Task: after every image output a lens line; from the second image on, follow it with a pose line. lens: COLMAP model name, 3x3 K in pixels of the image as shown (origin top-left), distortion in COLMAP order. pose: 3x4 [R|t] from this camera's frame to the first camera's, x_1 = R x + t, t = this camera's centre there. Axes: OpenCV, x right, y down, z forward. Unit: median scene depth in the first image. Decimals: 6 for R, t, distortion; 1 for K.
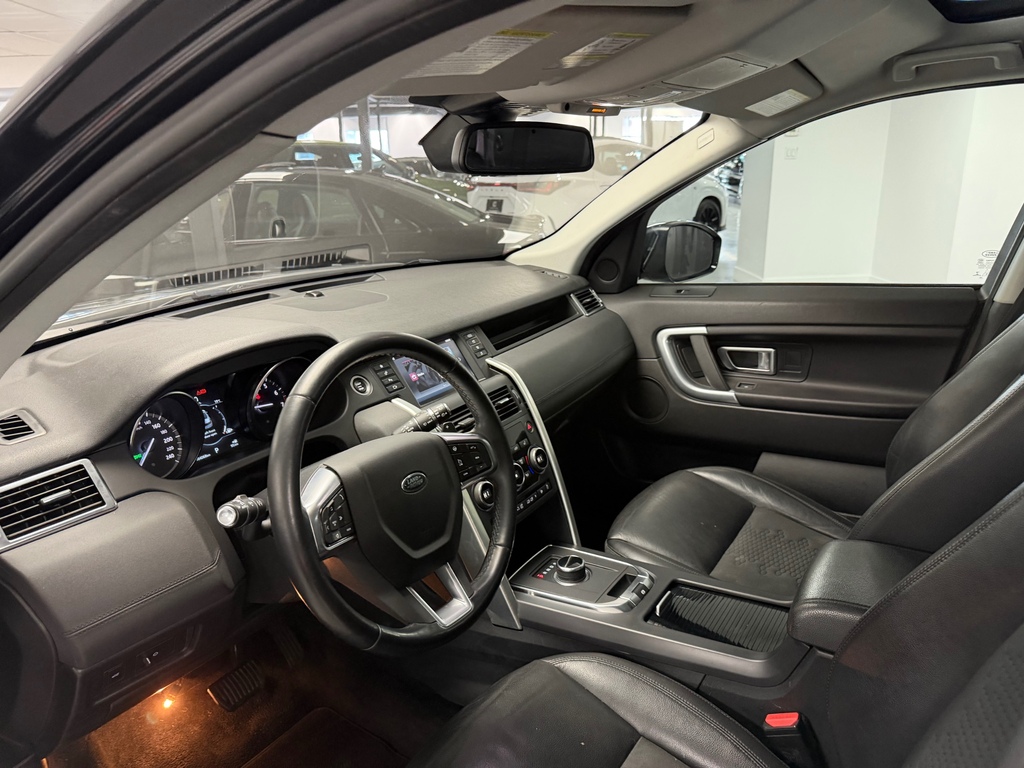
lens RADIAL K [[726.5, 0, 504.8], [0, 726.5, 381.6], [0, 0, 1]] dist [0.102665, -0.001761]
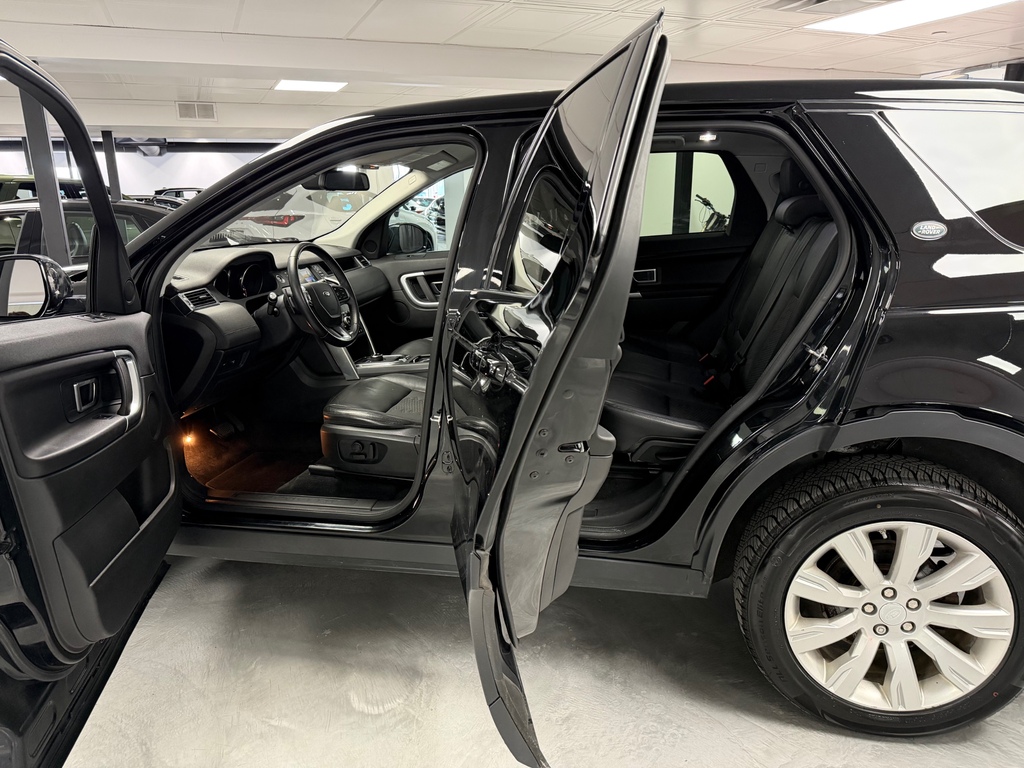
lens RADIAL K [[726.5, 0, 504.8], [0, 726.5, 381.6], [0, 0, 1]] dist [0.102665, -0.001761]
pose [[0.931543, -0.087683, 0.352900, -0.245730], [0.107324, 0.993556, -0.036440, 0.314699], [-0.347431, 0.071820, 0.934951, -0.908440]]
